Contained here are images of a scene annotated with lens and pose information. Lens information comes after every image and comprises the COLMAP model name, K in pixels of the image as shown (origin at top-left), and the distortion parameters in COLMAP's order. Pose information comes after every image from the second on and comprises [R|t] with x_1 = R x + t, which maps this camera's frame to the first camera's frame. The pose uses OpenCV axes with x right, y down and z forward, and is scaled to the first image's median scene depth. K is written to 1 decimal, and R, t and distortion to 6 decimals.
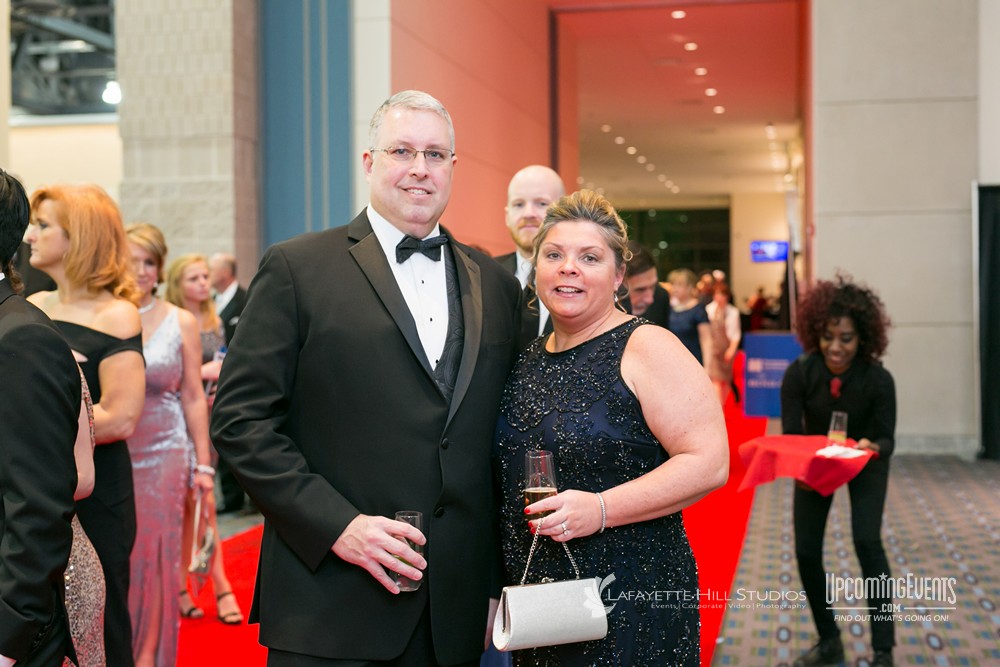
lens RADIAL K [[1445.7, 0, 500.0], [0, 1445.7, 333.5], [0, 0, 1]] dist [0.003860, 0.047928]
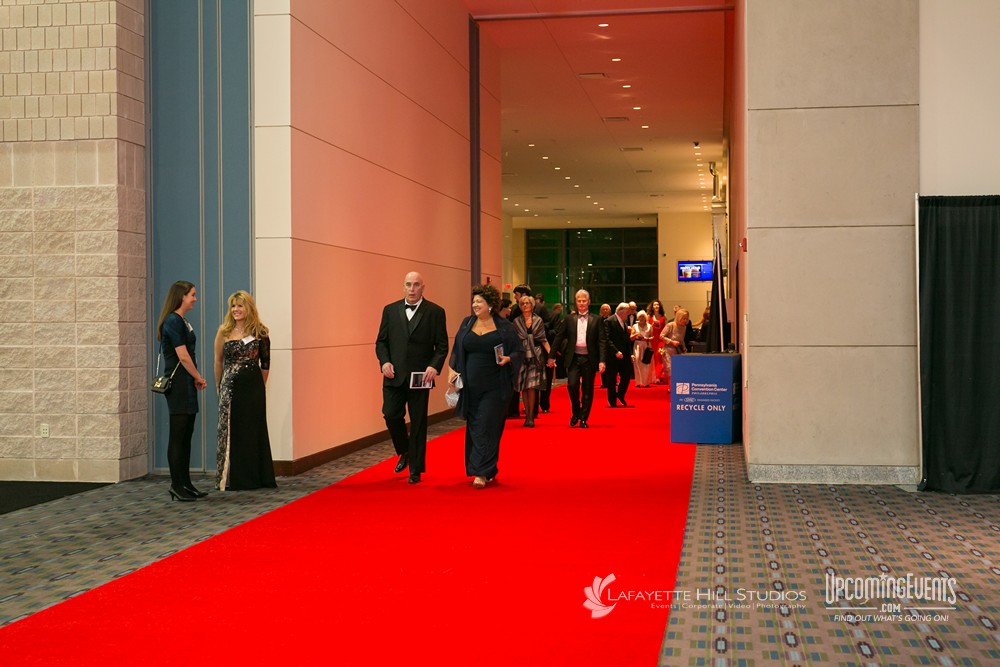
lens RADIAL K [[1407.8, 0, 500.0], [0, 1407.8, 333.5], [0, 0, 1]] dist [-0.007067, 0.101186]
pose [[0.998890, 0.001746, 0.047073, 0.015437], [-0.001138, 0.999916, -0.012928, -0.002384], [-0.047091, 0.012860, 0.998808, 0.098418]]
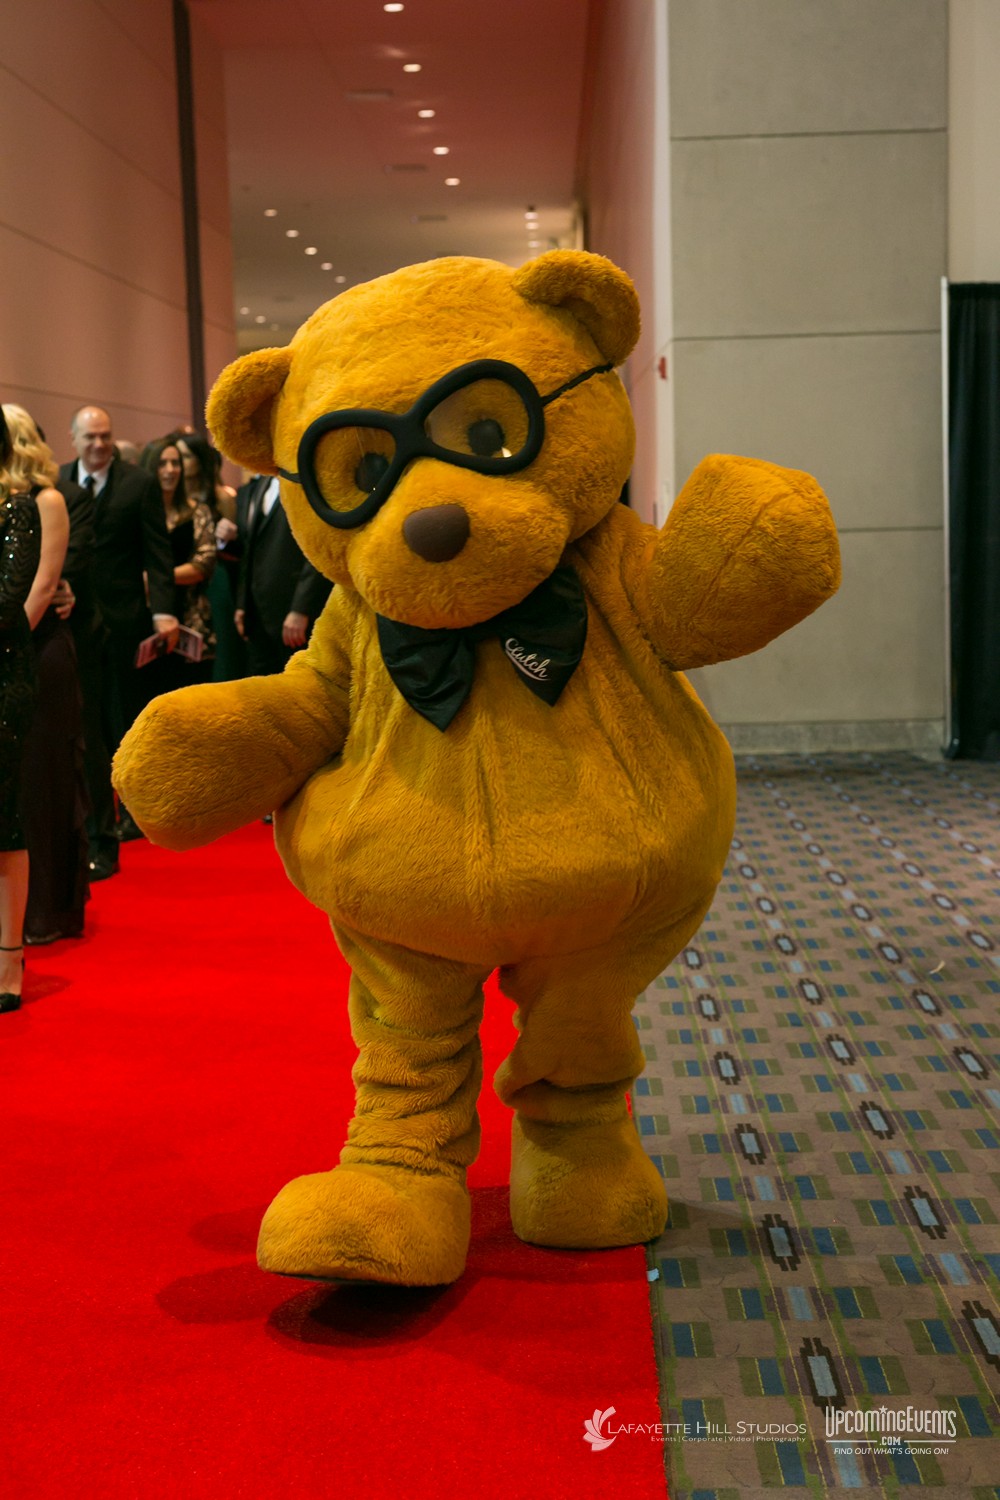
lens RADIAL K [[2168.6, 0, 498.2], [0, 2168.6, 628.2], [0, 0, 1]] dist [0.003860, 0.047928]
pose [[0.983804, -0.024387, 0.177583, -0.000325], [0.017090, 0.998950, 0.042503, -0.005429], [-0.178433, -0.038780, 0.983188, 0.167003]]
